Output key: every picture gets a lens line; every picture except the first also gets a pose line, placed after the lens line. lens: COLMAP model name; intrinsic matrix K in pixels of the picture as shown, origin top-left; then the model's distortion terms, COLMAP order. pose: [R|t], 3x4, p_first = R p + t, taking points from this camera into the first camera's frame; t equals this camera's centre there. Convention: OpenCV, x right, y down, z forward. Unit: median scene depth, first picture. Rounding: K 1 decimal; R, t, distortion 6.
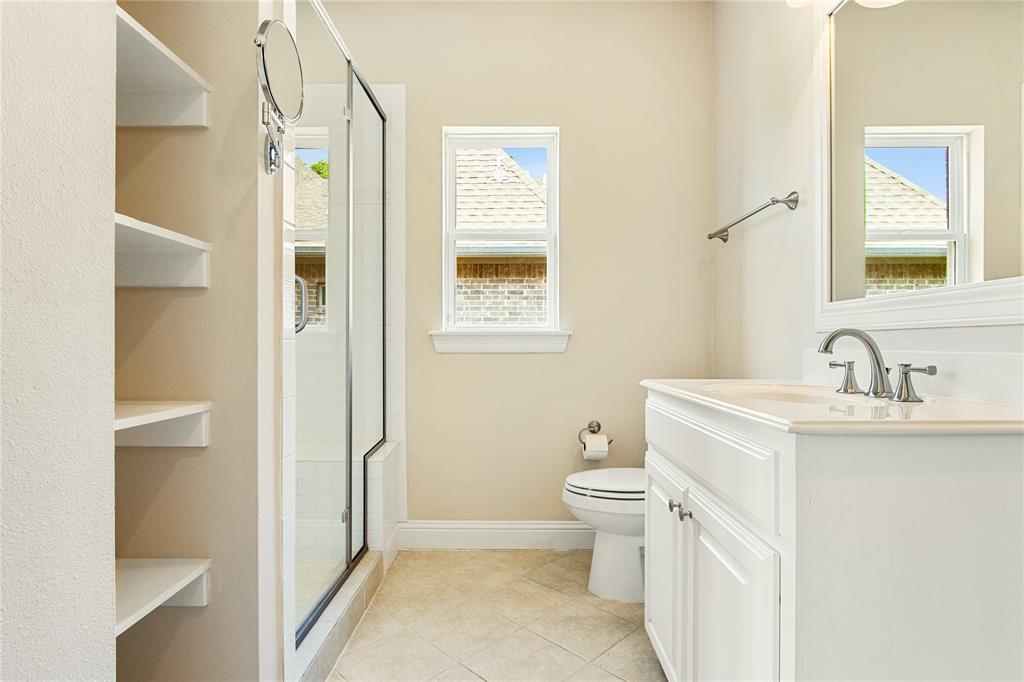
lens RADIAL K [[532.0, 0, 514.4], [0, 532.0, 343.7], [0, 0, 1]] dist [0.002285, 0.002716]
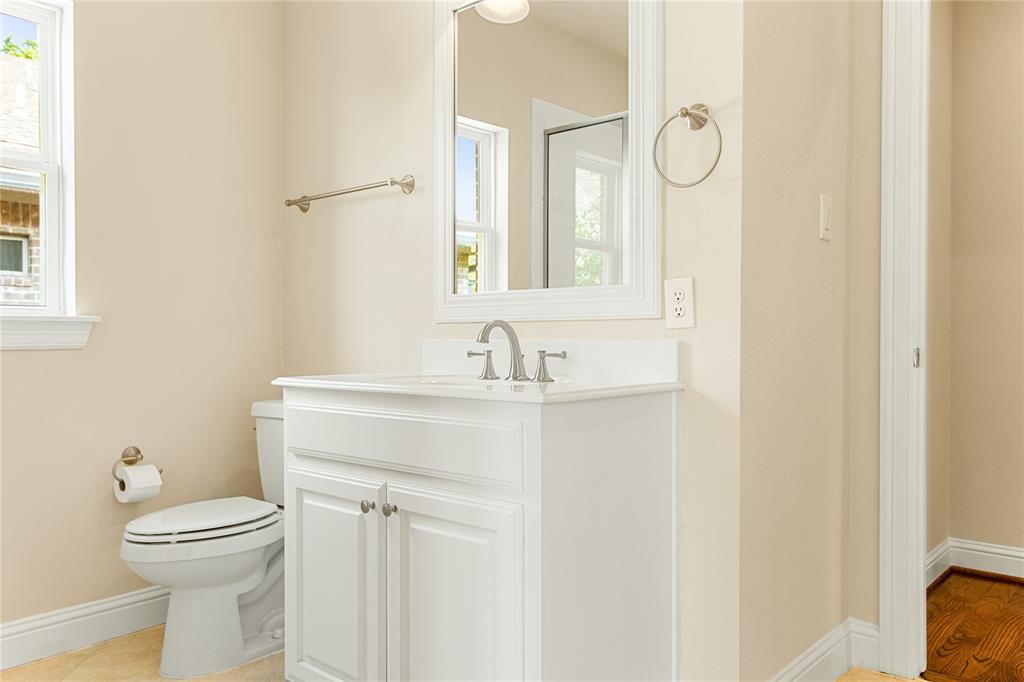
lens RADIAL K [[797.3, 0, 513.4], [0, 797.3, 339.1], [0, 0, 1]] dist [0.050297, 0.013560]
pose [[0.669668, -0.002656, 0.742655, -0.414523], [0.001492, 0.999996, 0.002230, 0.005270], [-0.742659, -0.000385, 0.669670, -0.098776]]
